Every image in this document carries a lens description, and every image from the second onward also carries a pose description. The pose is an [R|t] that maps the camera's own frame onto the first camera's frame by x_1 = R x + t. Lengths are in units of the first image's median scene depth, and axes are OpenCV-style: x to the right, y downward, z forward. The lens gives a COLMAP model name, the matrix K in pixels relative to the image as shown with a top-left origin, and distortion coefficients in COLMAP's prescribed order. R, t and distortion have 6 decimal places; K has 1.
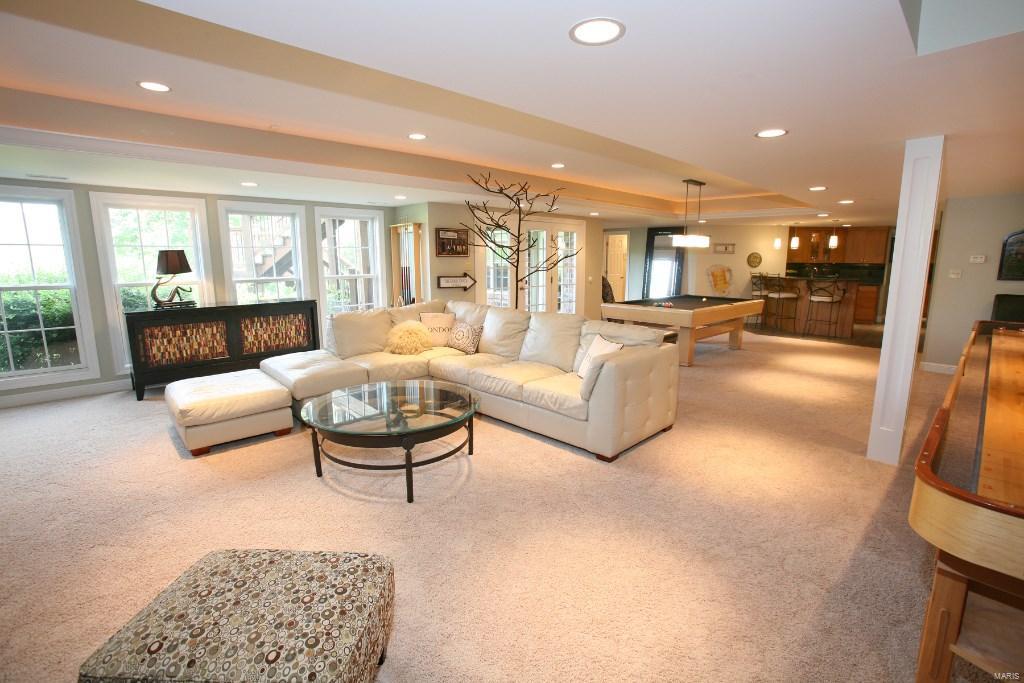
lens RADIAL K [[463.7, 0, 512.6], [0, 463.7, 343.7], [0, 0, 1]] dist [-0.025607, 0.001976]
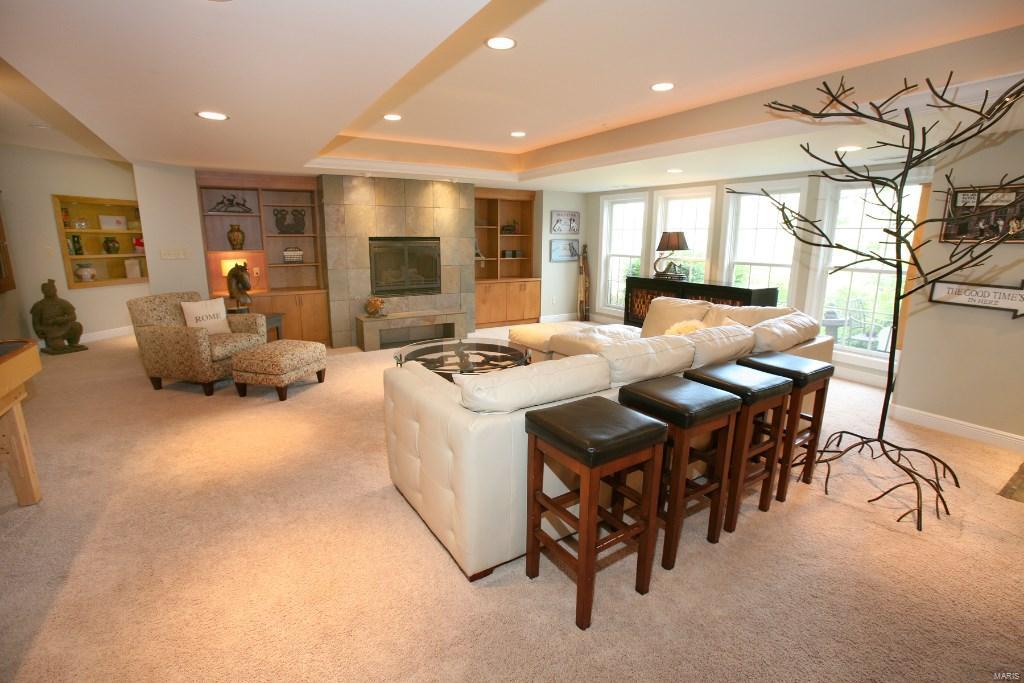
lens RADIAL K [[463.7, 0, 516.1], [0, 463.7, 338.2], [0, 0, 1]] dist [-0.025607, 0.001976]
pose [[-0.180838, 0.208956, -0.961059, 0.509663], [-0.194029, 0.950386, 0.243145, -0.132272], [0.964184, 0.230443, -0.131323, 0.710137]]
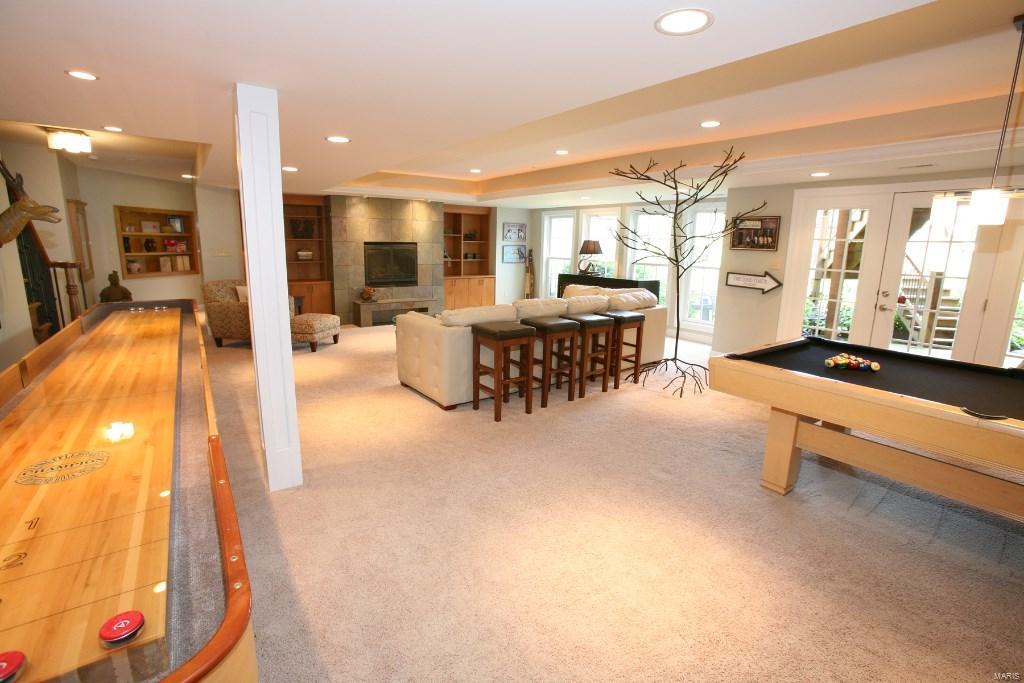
lens RADIAL K [[463.7, 0, 512.9], [0, 463.7, 335.2], [0, 0, 1]] dist [-0.025607, 0.001976]
pose [[-0.115290, 0.192489, -0.974503, 0.872915], [-0.208354, 0.954535, 0.213195, -0.152274], [0.971235, 0.227621, -0.069943, 0.795619]]
